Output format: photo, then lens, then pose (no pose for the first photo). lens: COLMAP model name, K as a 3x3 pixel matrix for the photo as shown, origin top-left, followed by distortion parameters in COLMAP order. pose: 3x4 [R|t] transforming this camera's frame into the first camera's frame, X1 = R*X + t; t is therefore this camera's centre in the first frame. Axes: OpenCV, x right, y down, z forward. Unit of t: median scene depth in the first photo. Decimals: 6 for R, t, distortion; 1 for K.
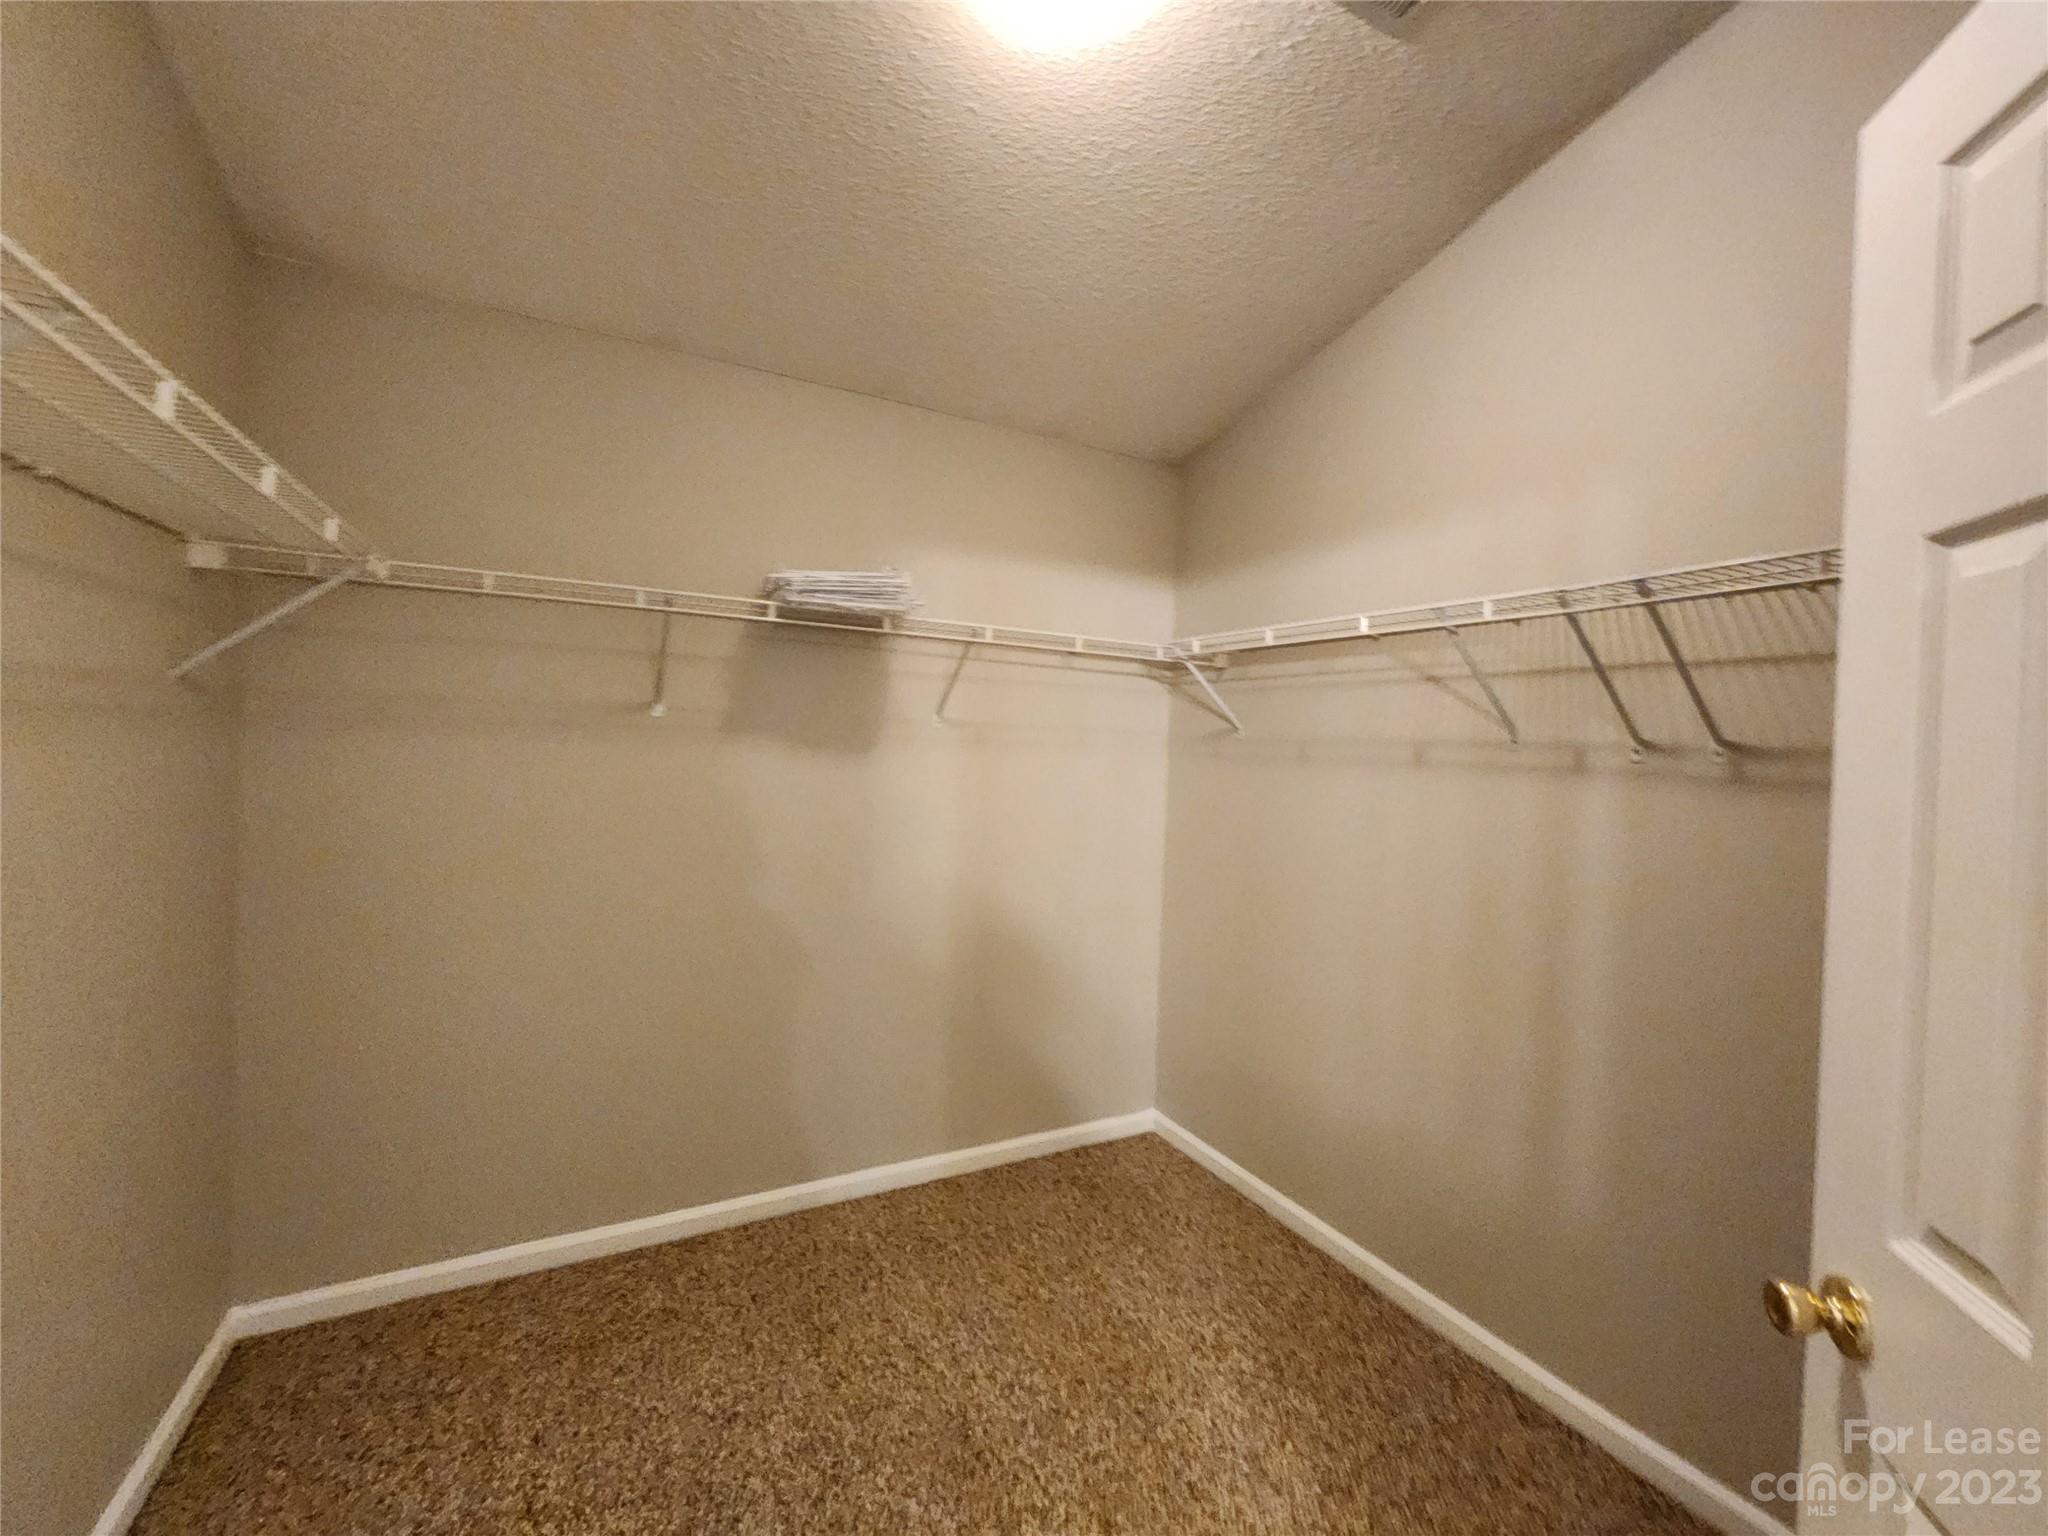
lens RADIAL K [[839.1, 0, 1034.8], [0, 839.1, 758.5], [0, 0, 1]] dist [0.001257, -0.001338]
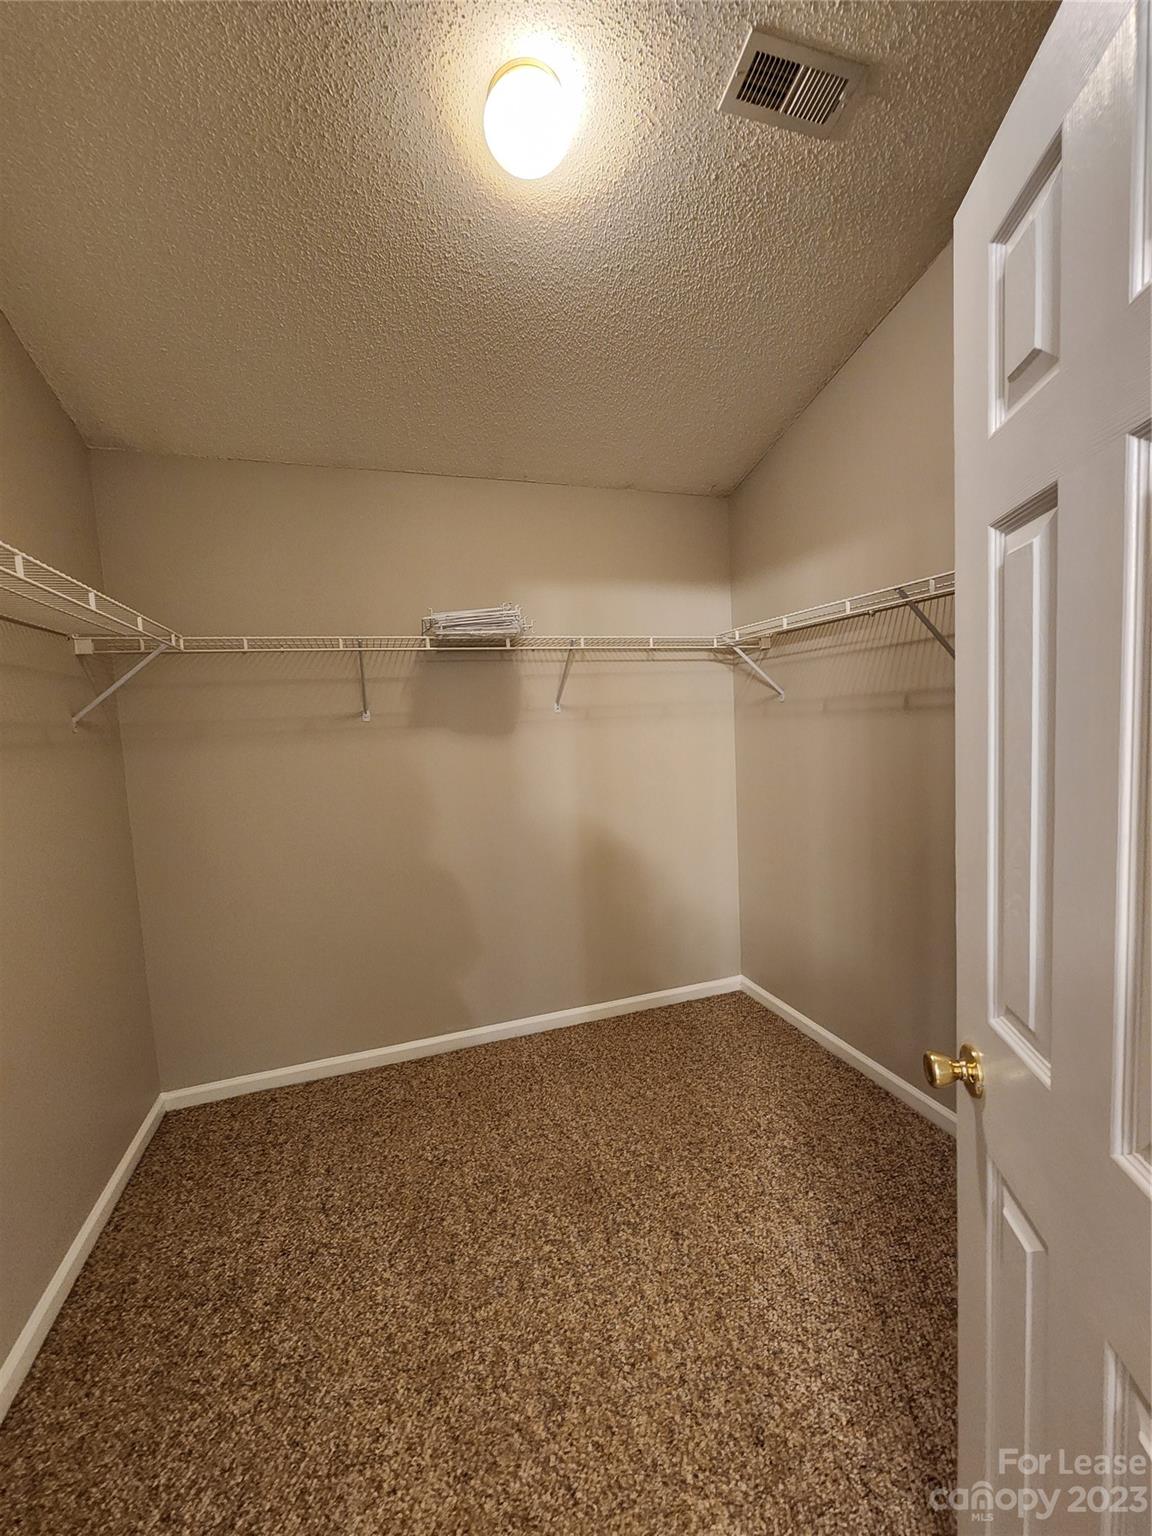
lens RADIAL K [[629.3, 0, 587.7], [0, 629.3, 777.6], [0, 0, 1]] dist [0.001257, -0.001338]
pose [[0.983762, -0.068452, -0.165914, 0.129057], [0.080474, 0.994512, 0.066852, 0.006851], [0.160427, -0.079118, 0.983872, -0.053396]]
